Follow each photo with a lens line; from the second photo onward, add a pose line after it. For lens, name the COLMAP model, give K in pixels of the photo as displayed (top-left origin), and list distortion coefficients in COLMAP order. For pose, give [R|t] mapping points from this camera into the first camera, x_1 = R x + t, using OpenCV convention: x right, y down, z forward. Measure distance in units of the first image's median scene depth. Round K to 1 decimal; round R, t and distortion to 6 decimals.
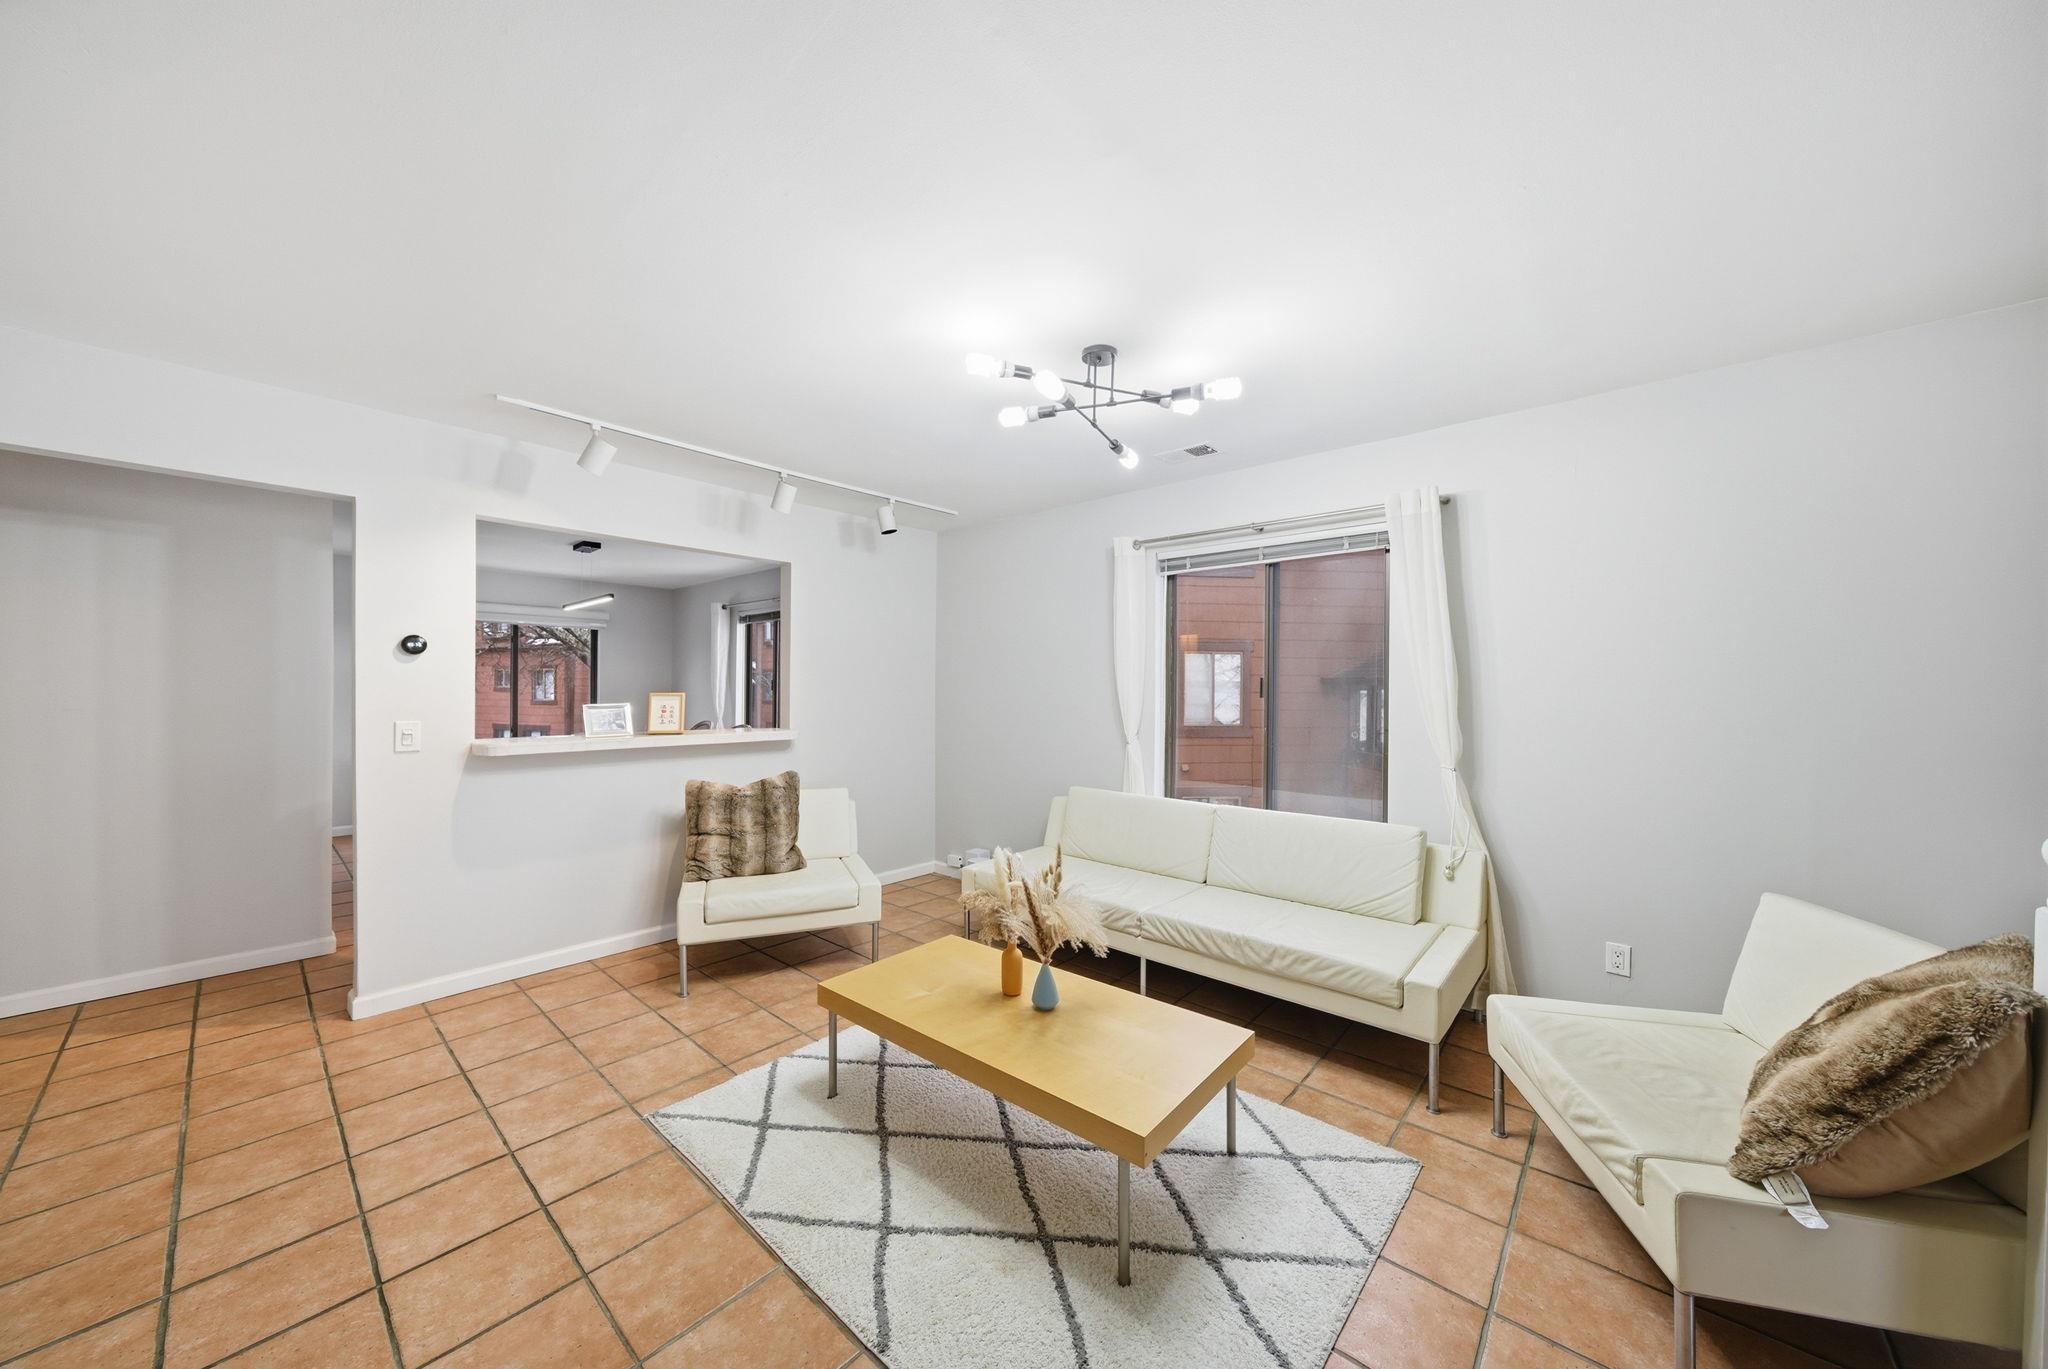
lens RADIAL K [[704.3, 0, 1023.5], [0, 704.3, 690.1], [0, 0, 1]] dist [-0.000605, 0.000041]
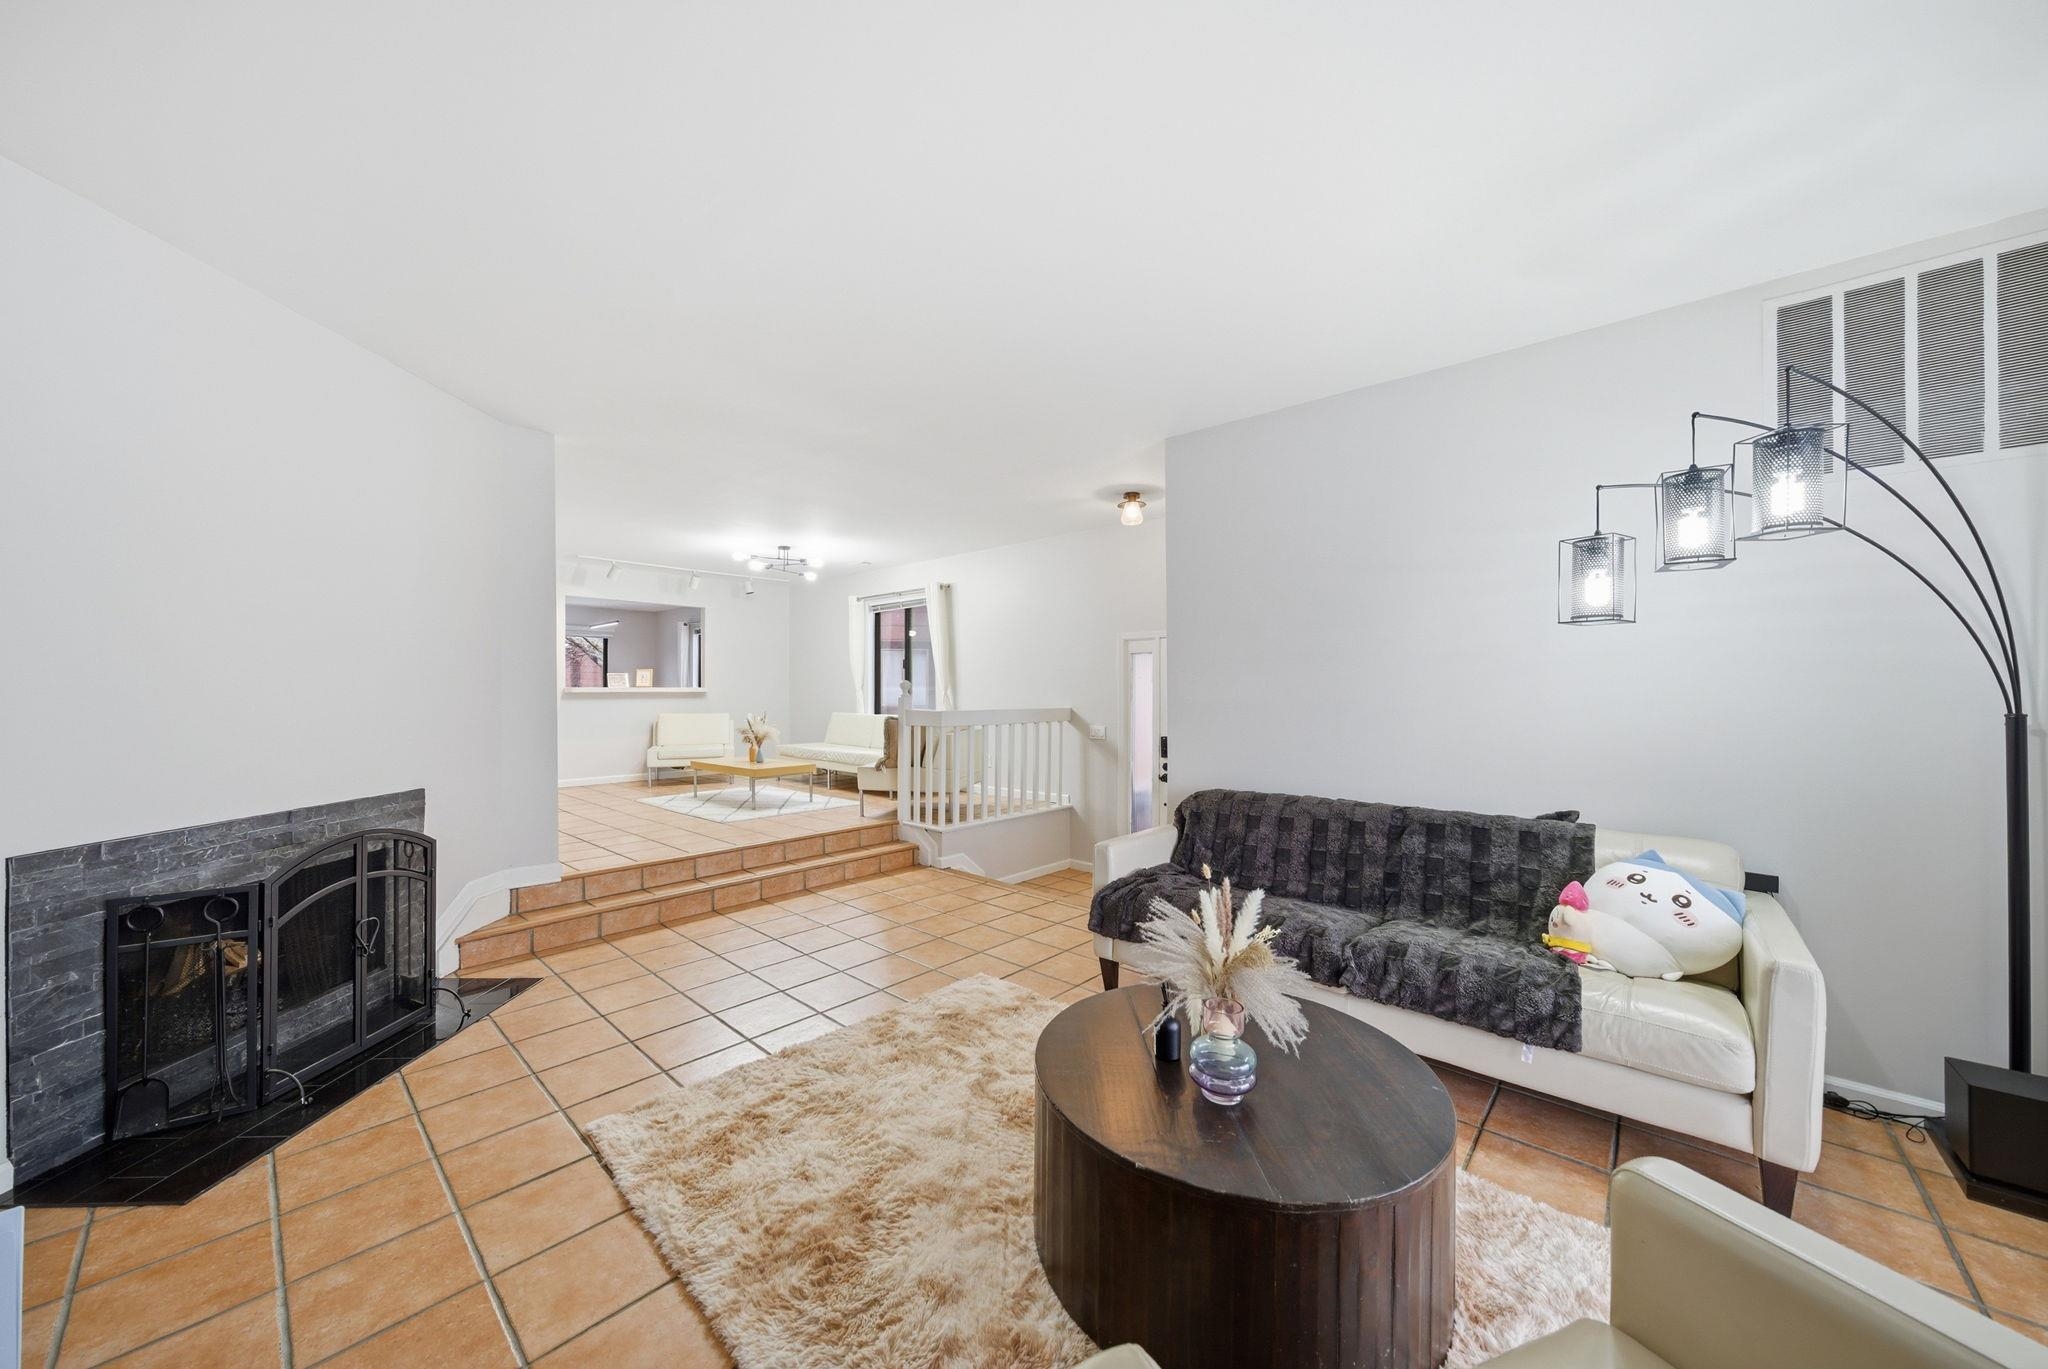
lens RADIAL K [[711.0, 0, 1031.7], [0, 711.0, 699.1], [0, 0, 1]] dist [-0.010845, -0.000025]
pose [[0.999953, -0.007919, 0.005523, 1.136833], [0.007864, 0.999921, 0.009785, 0.141521], [-0.005600, -0.009741, 0.999937, -2.008426]]
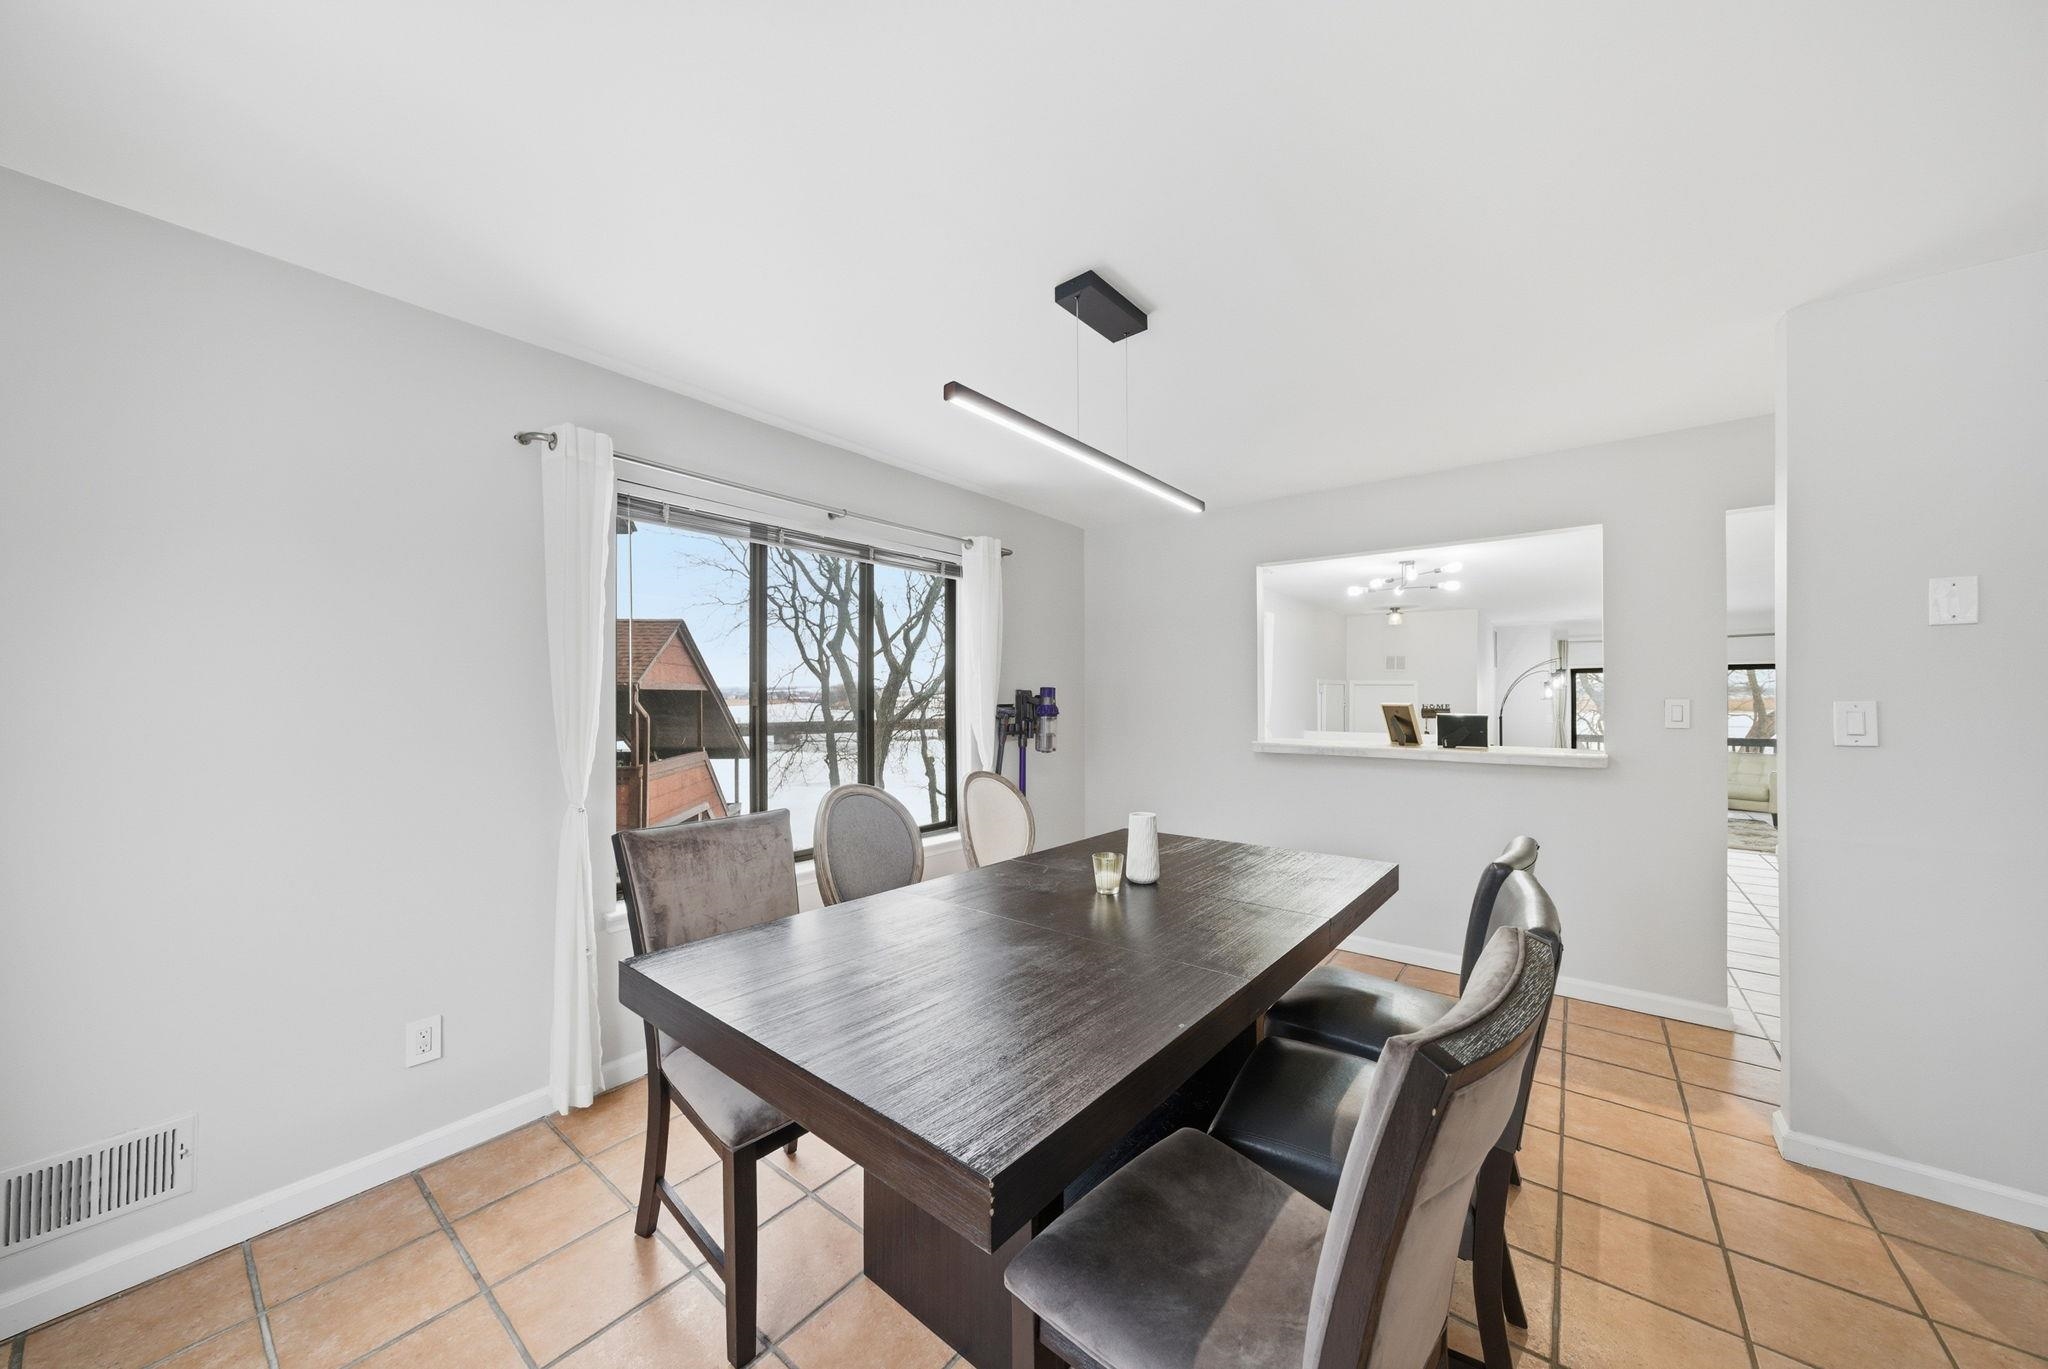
lens RADIAL K [[704.3, 0, 1023.5], [0, 704.3, 690.1], [0, 0, 1]] dist [-0.000605, 0.000041]
pose [[-0.067671, -0.001115, 0.997707, -2.364724], [0.003914, 0.999991, 0.001383, -0.030151], [-0.997700, 0.003998, -0.067666, 2.600388]]
